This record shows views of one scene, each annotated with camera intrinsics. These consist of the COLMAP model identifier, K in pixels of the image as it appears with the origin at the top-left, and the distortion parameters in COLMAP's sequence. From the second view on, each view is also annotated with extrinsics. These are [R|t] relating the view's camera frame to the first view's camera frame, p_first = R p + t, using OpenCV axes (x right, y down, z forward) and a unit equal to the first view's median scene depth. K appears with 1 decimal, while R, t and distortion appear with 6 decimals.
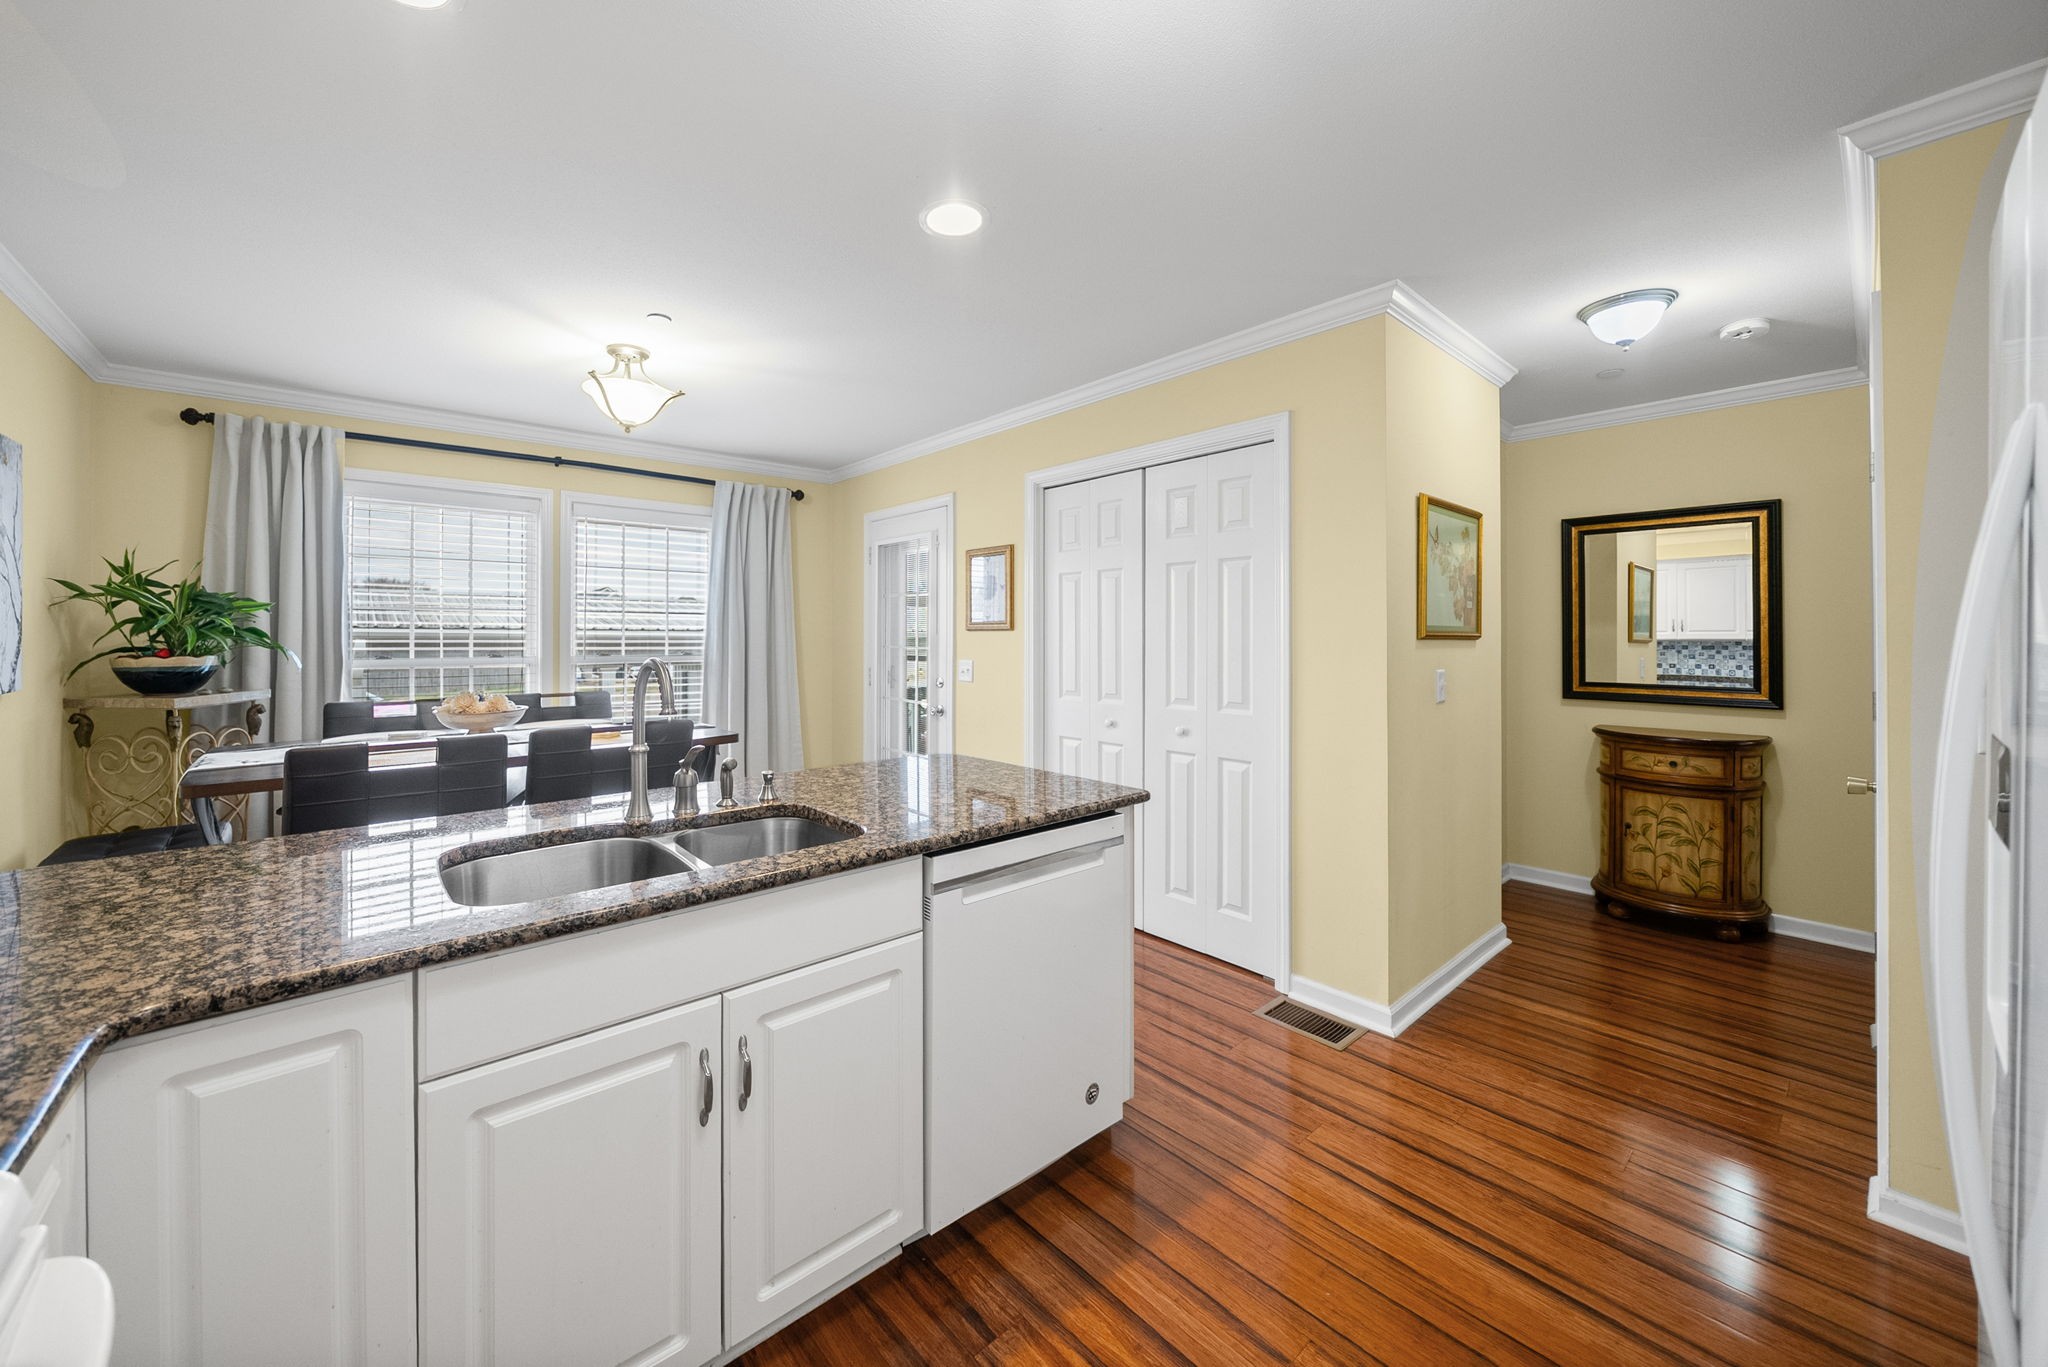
lens RADIAL K [[740.8, 0, 1025.7], [0, 740.8, 677.4], [0, 0, 1]] dist [0.001115, 0.000072]
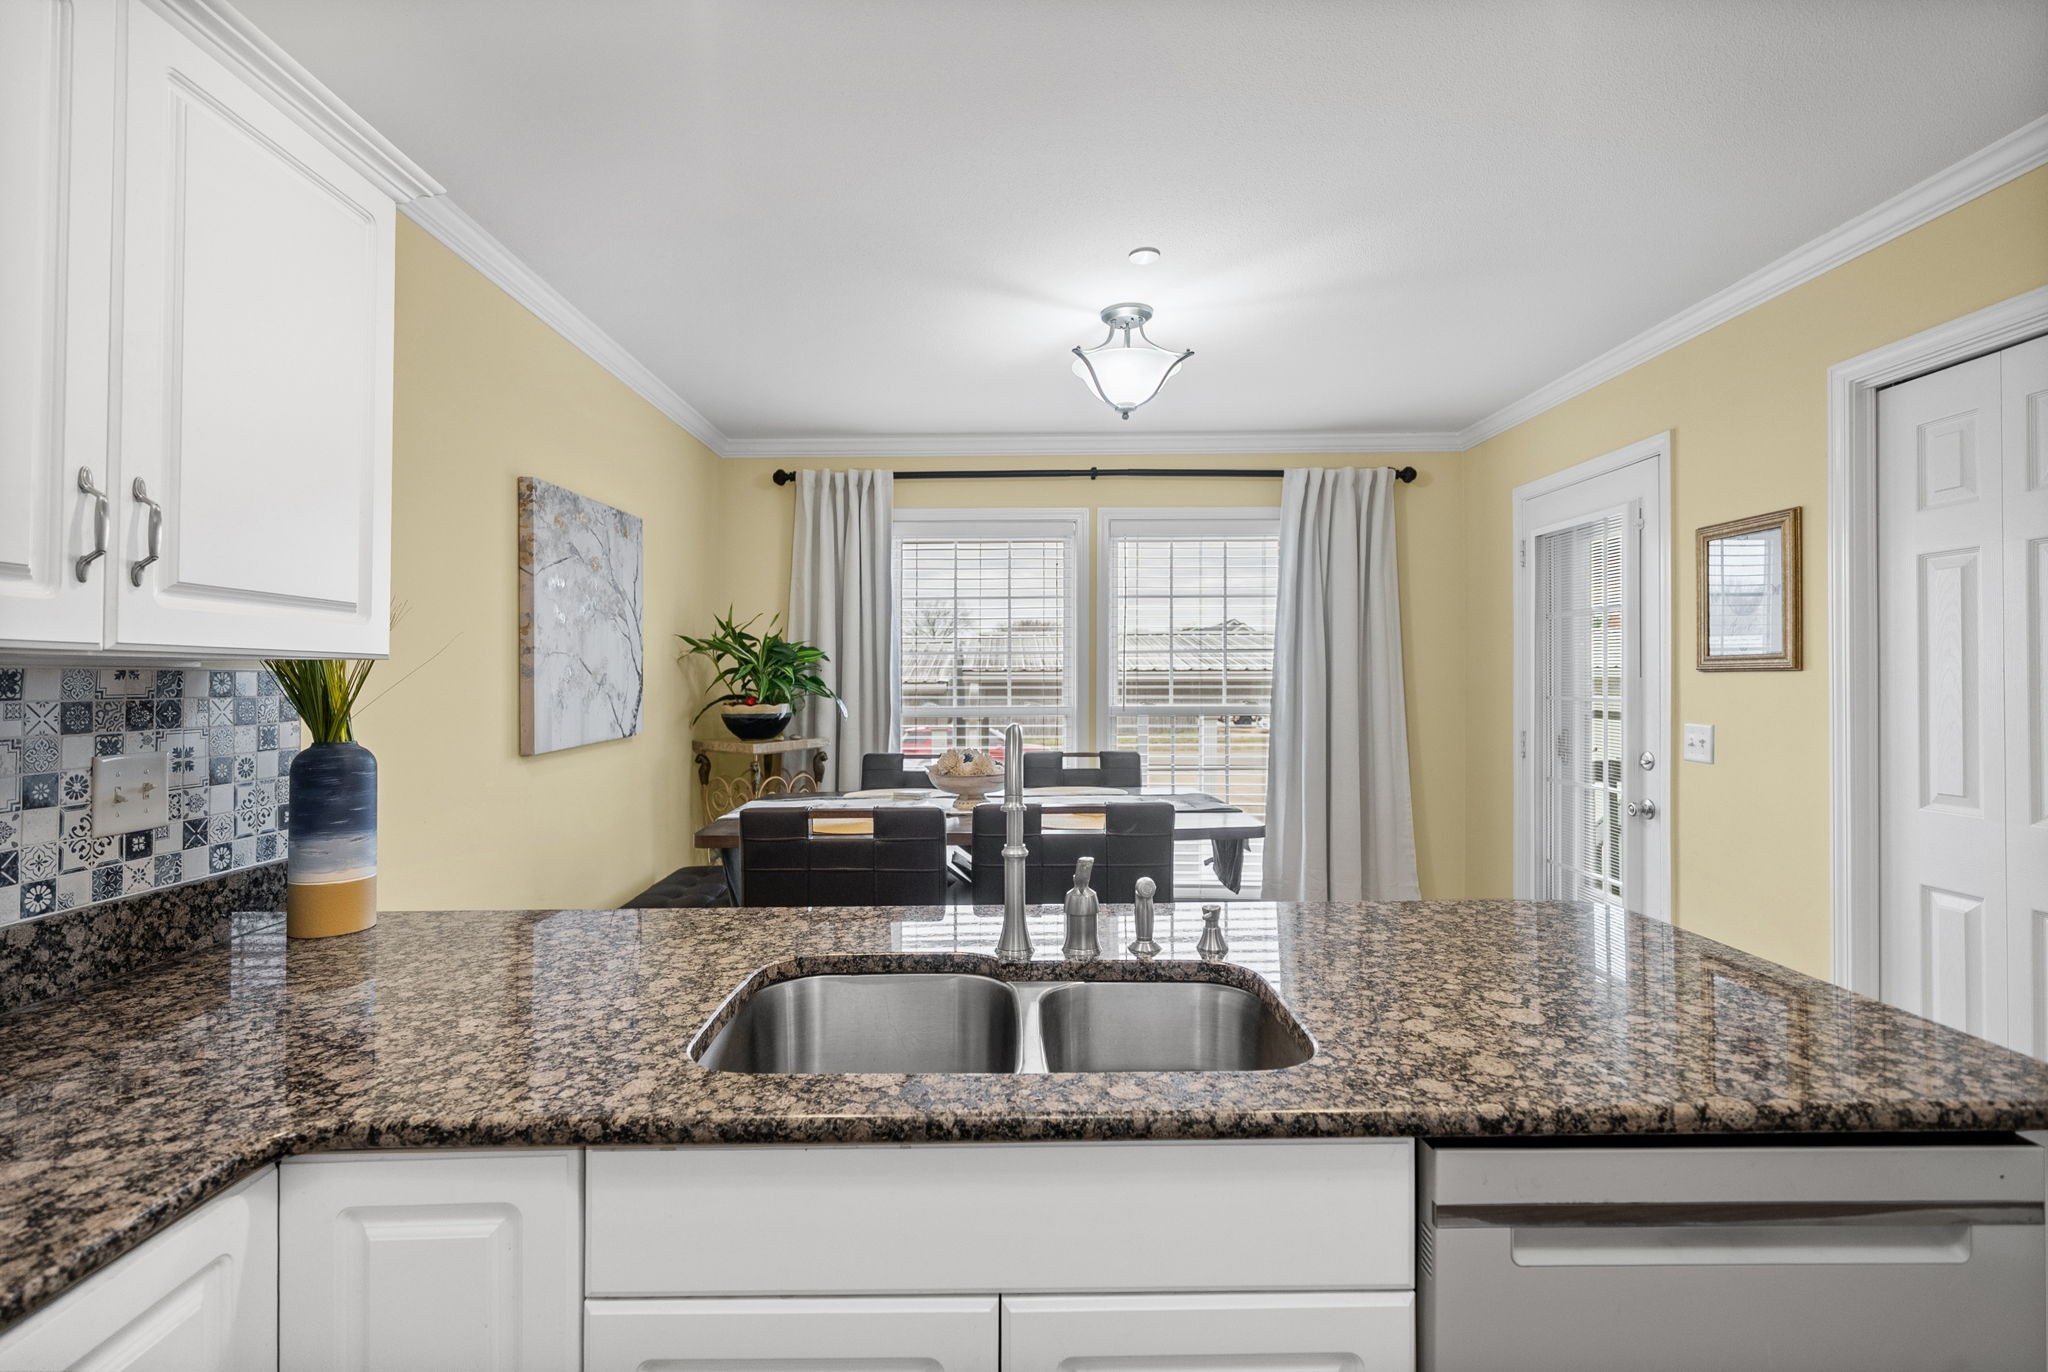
lens RADIAL K [[976.6, 0, 1019.8], [0, 976.6, 692.3], [0, 0, 1]] dist [0.003725, 0.000664]
pose [[0.743890, 0.006063, -0.668275, 0.060820], [-0.033256, 0.999056, -0.027956, -0.017883], [0.667474, 0.043021, 0.743389, 0.201737]]
